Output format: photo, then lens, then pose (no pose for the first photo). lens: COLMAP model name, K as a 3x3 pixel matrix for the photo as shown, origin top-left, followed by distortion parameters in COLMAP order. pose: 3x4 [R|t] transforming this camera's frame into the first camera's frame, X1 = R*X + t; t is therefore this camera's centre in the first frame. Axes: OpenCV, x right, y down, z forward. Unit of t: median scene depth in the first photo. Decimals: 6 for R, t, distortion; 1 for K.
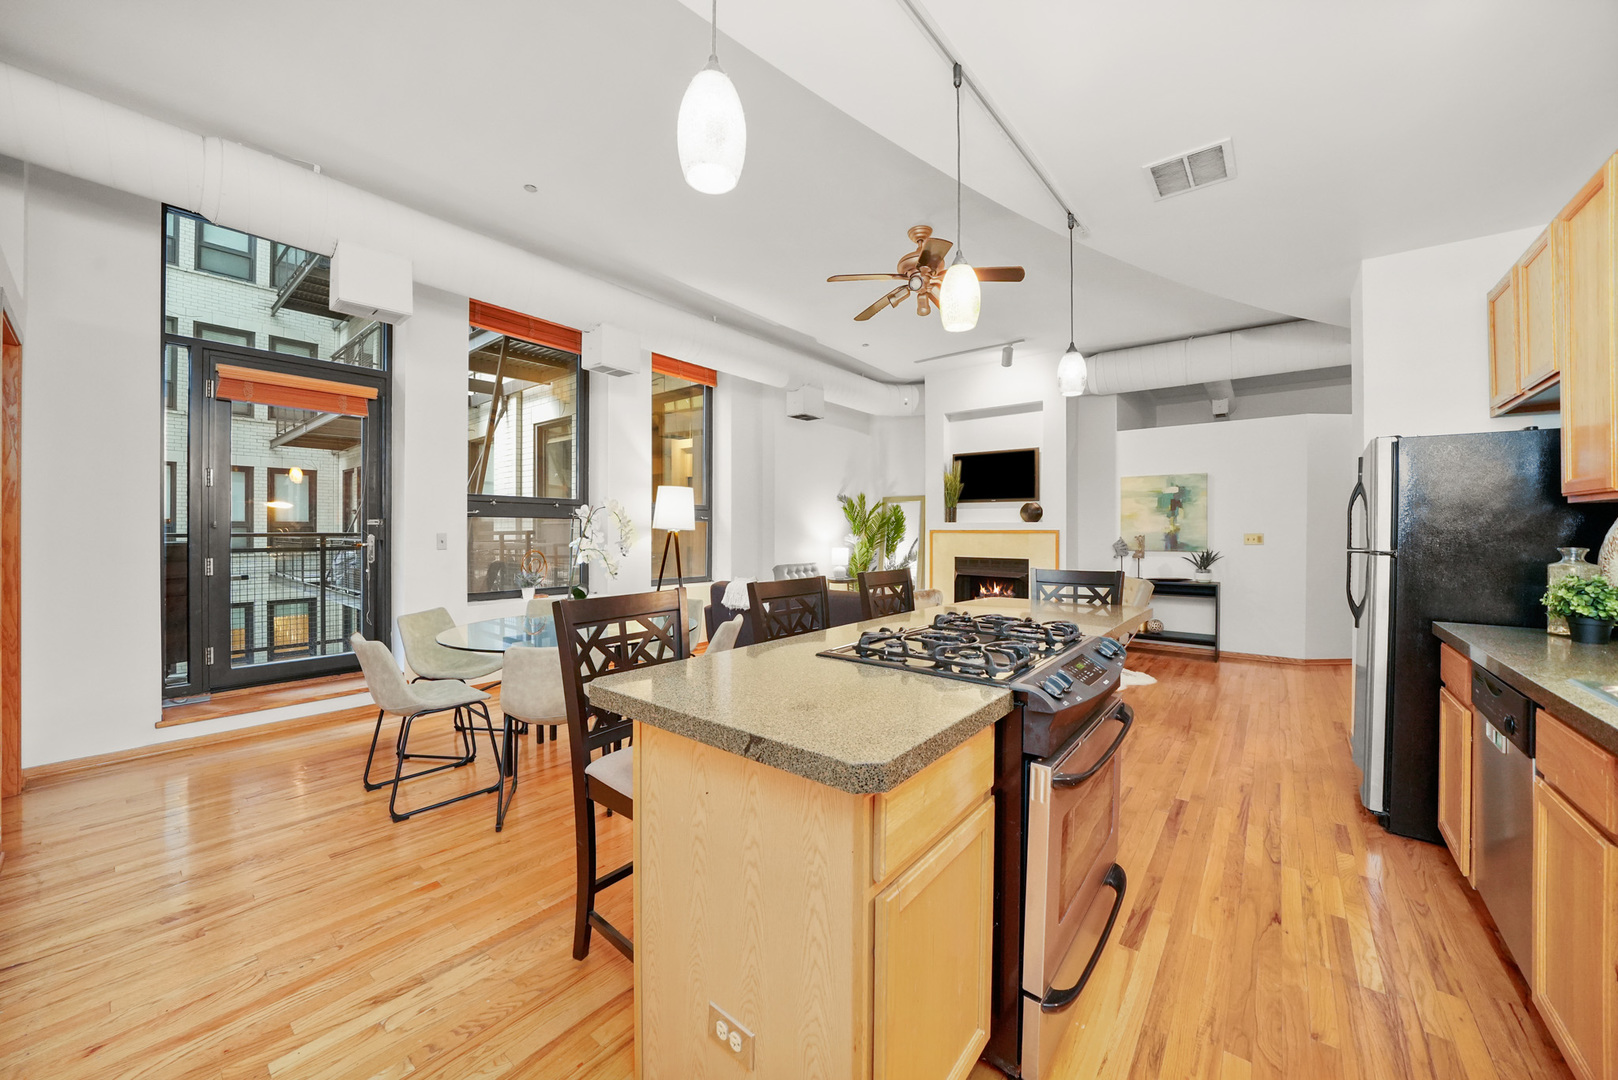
lens RADIAL K [[589.3, 0, 810.0], [0, 589.3, 531.1], [0, 0, 1]] dist [-0.017312, 0.000769]
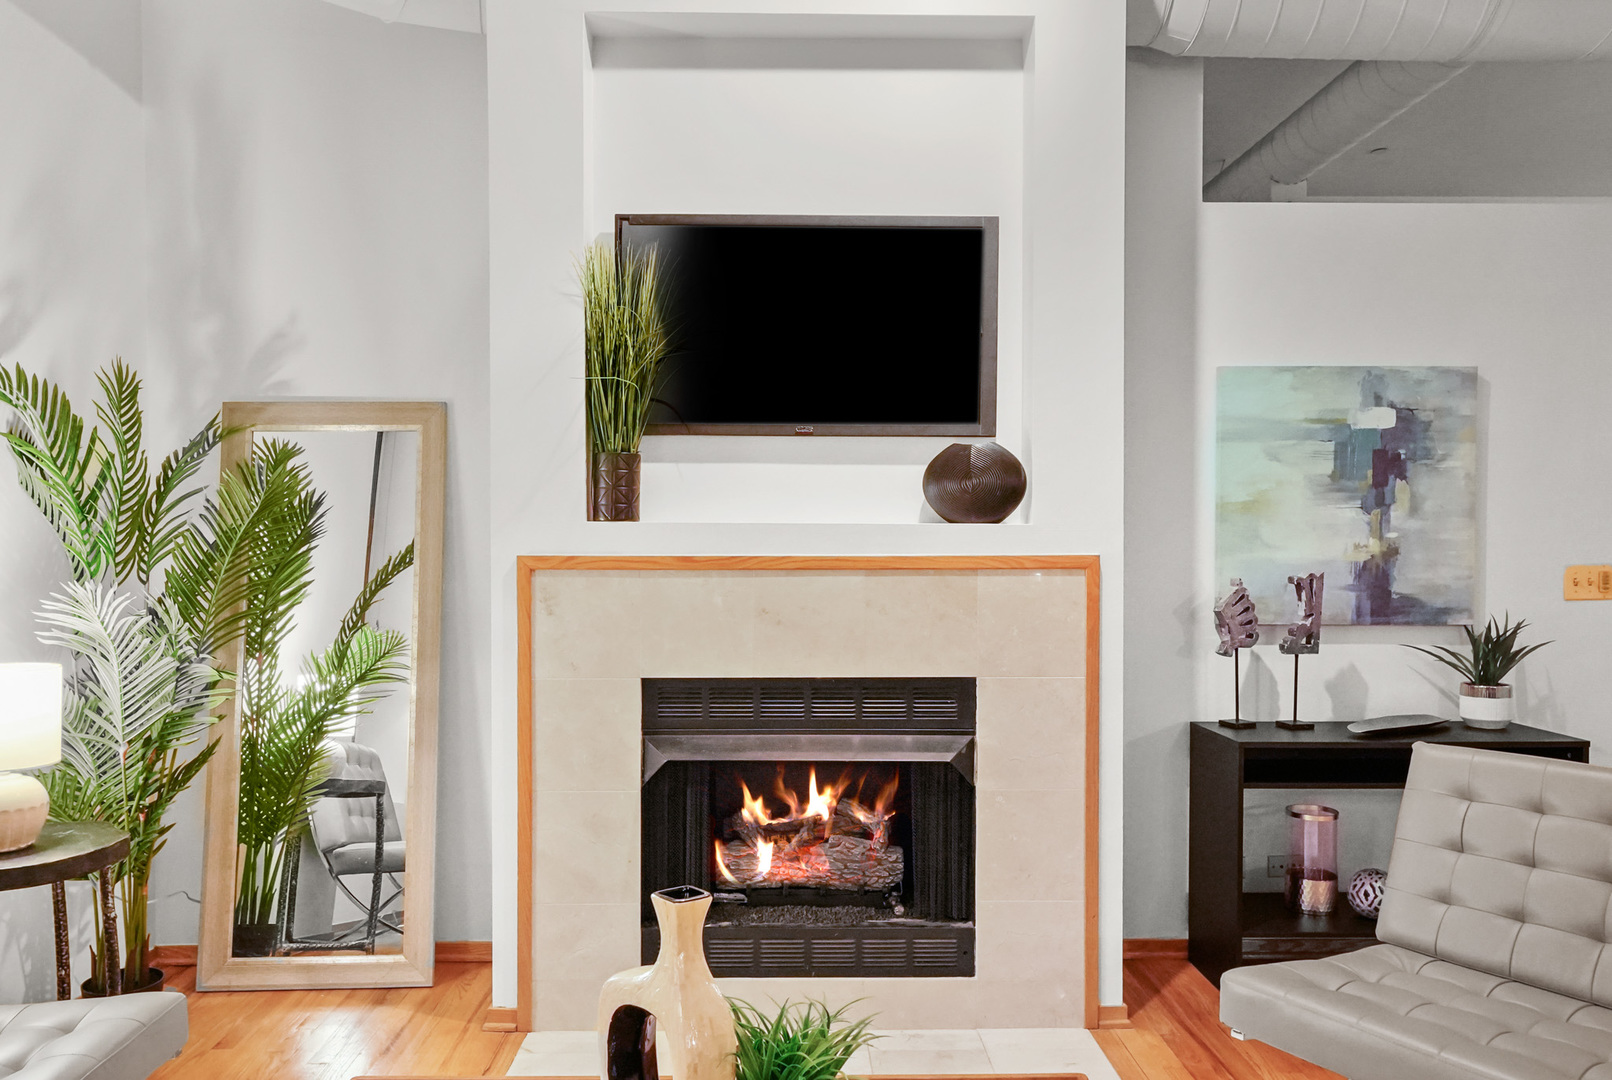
lens RADIAL K [[1170.4, 0, 790.5], [0, 1170.4, 562.6], [0, 0, 1]] dist [0.012419, 0.000335]
pose [[0.767917, -0.012636, 0.640425, 0.012107], [0.001782, 0.999844, 0.017592, -0.009748], [-0.640547, -0.012368, 0.767820, 0.865481]]
